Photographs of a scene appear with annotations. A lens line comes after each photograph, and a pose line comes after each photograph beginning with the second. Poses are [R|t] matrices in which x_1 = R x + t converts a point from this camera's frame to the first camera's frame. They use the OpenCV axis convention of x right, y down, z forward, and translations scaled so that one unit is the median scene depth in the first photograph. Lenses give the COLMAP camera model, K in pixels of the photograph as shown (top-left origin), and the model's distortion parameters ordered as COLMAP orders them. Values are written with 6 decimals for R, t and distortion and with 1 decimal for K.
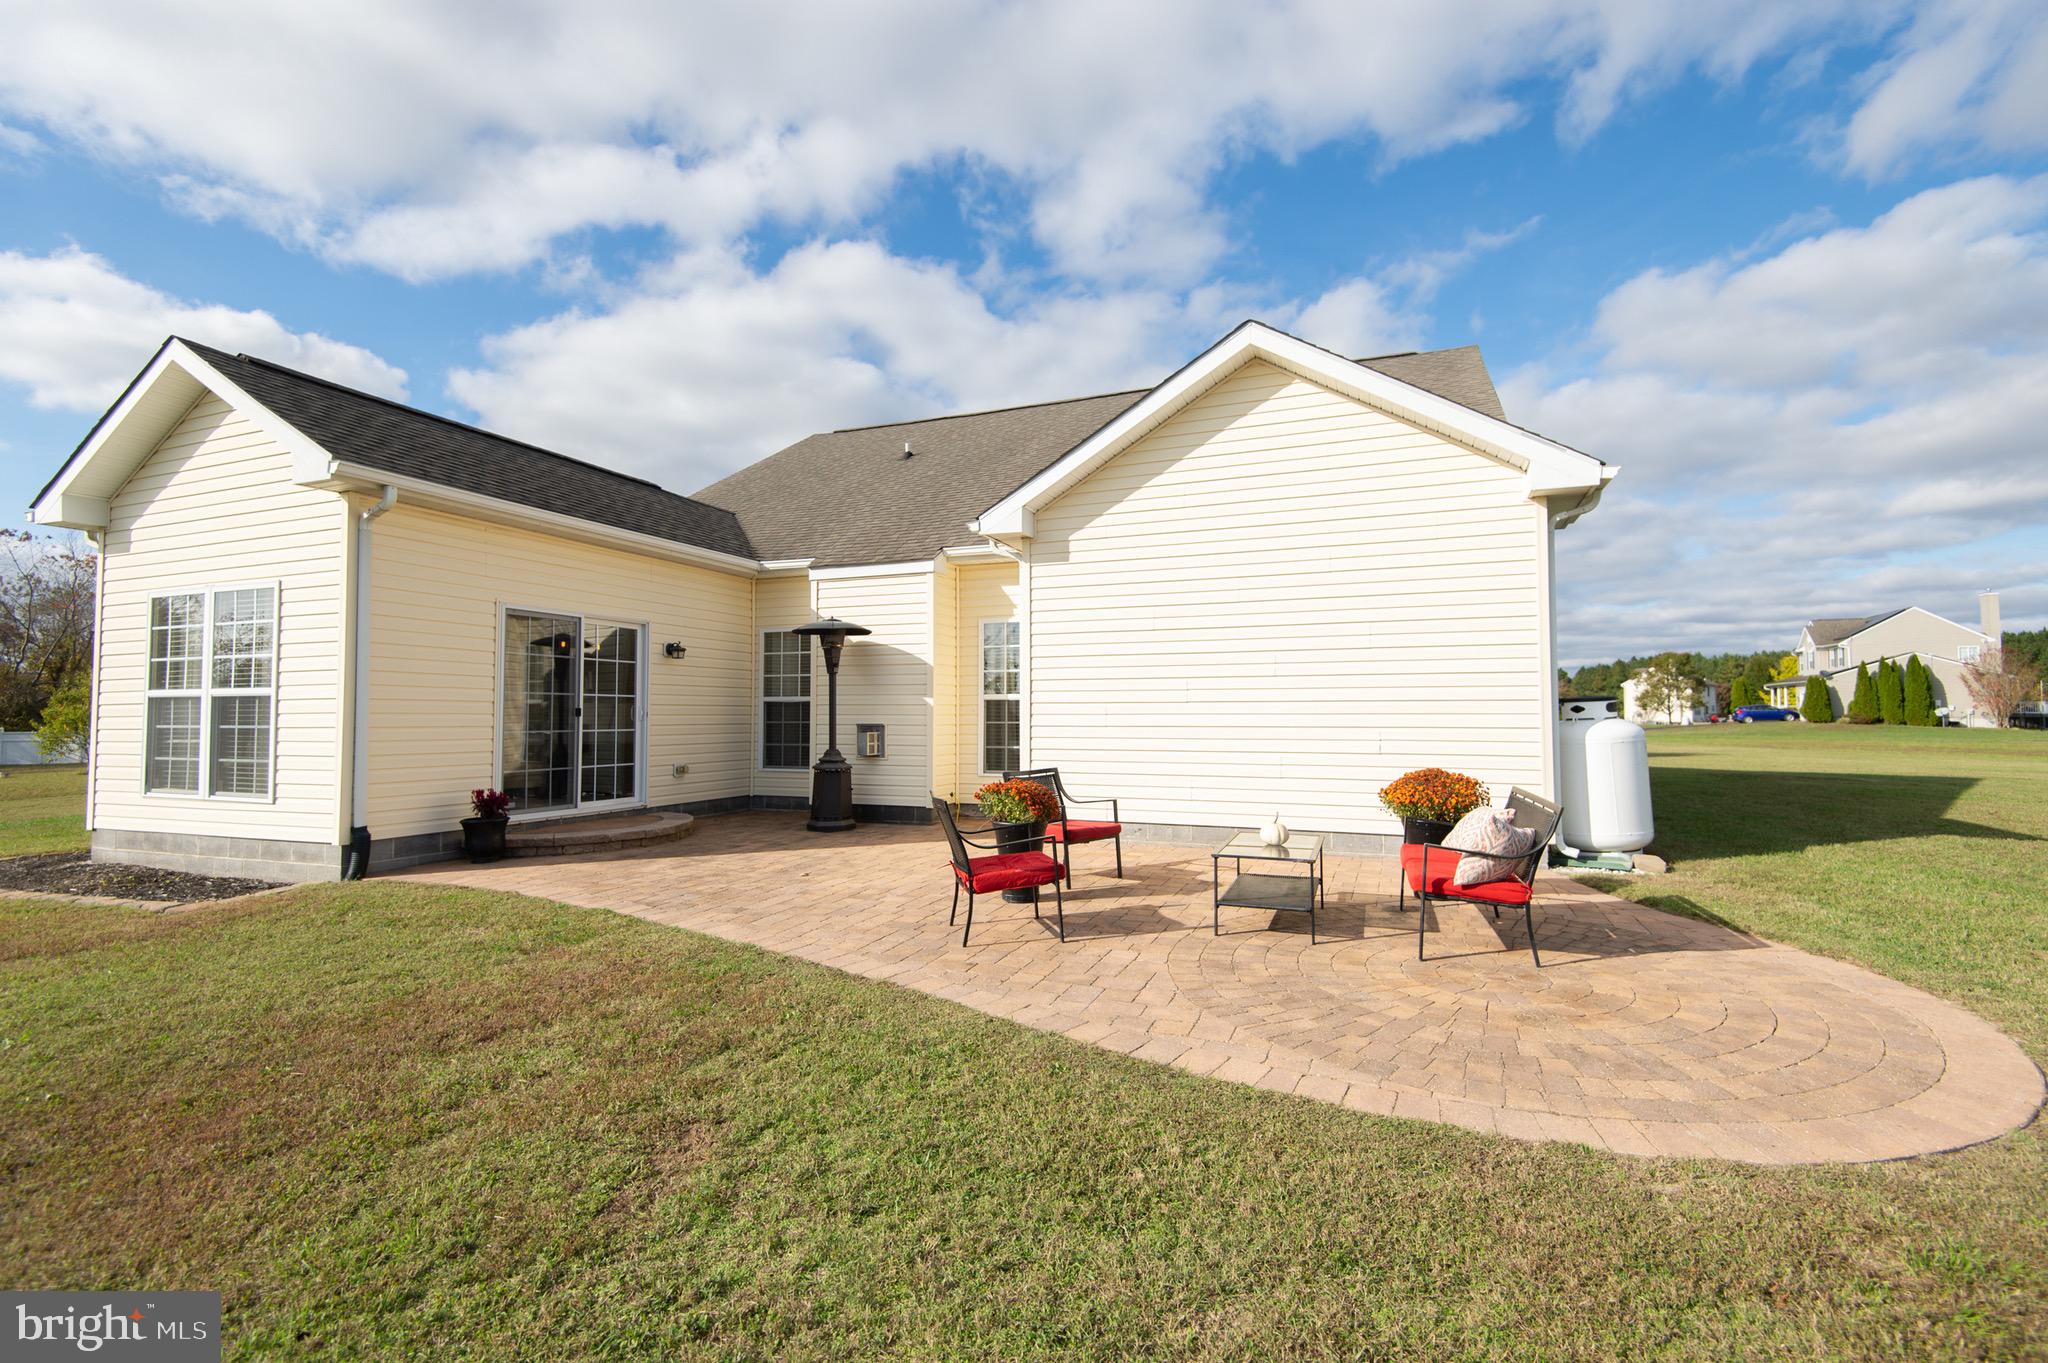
lens RADIAL K [[921.8, 0, 1024.0], [0, 921.8, 681.5], [0, 0, 1]] dist [0.037251, -0.023262]
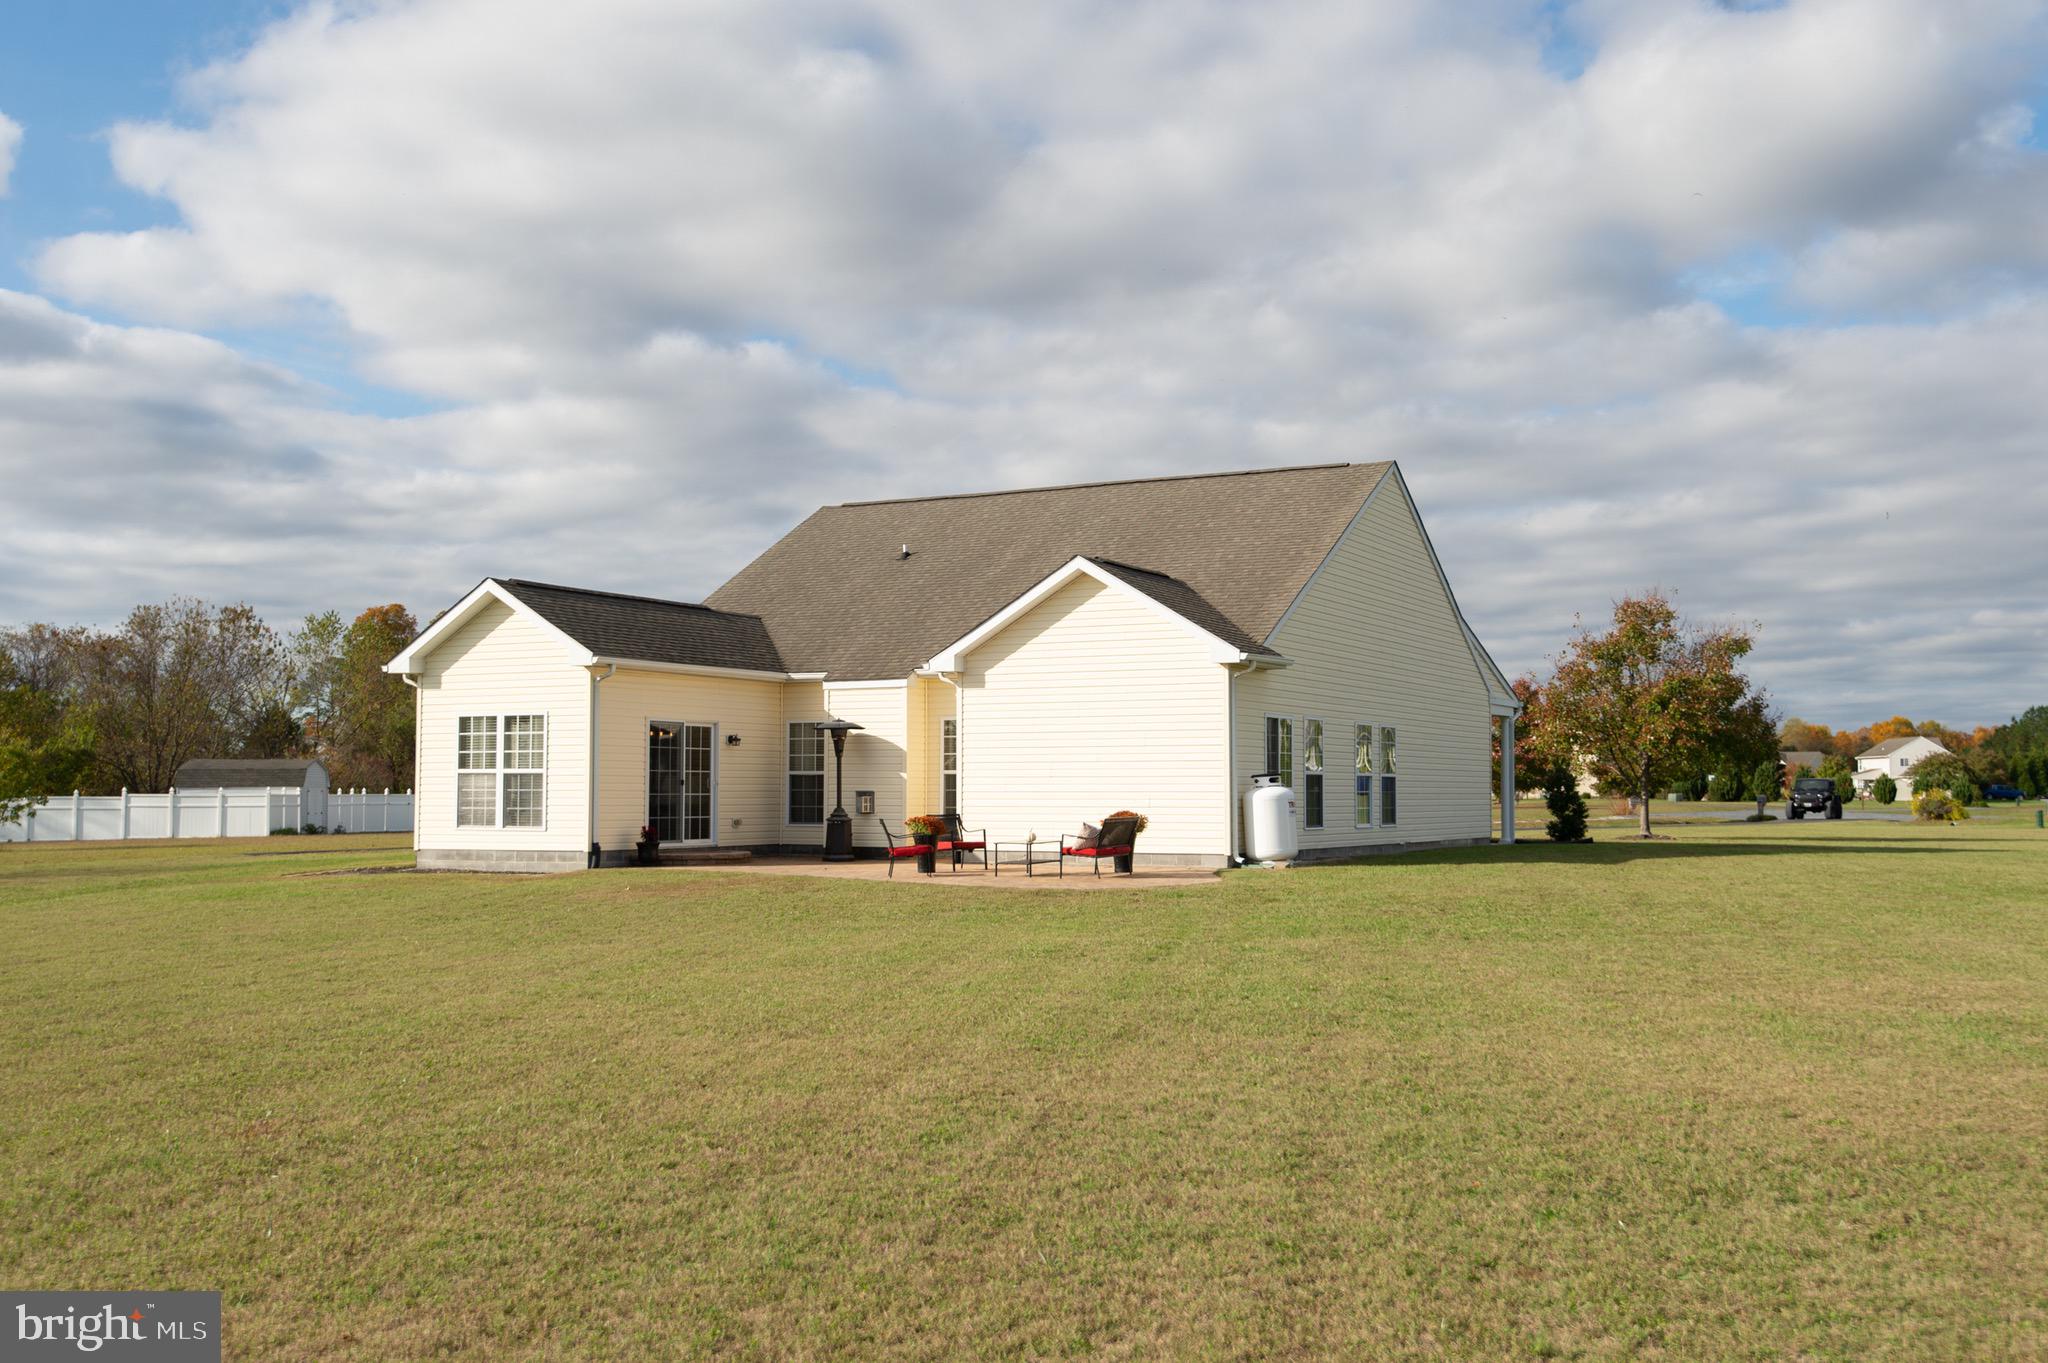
lens RADIAL K [[2011.2, 0, 1024.0], [0, 2011.2, 681.5], [0, 0, 1]] dist [-0.097419, -0.000183]
pose [[0.993135, -0.005490, -0.116848, 0.464868], [0.003629, 0.999863, -0.016130, -0.076060], [0.116921, 0.015595, 0.993019, -2.169174]]
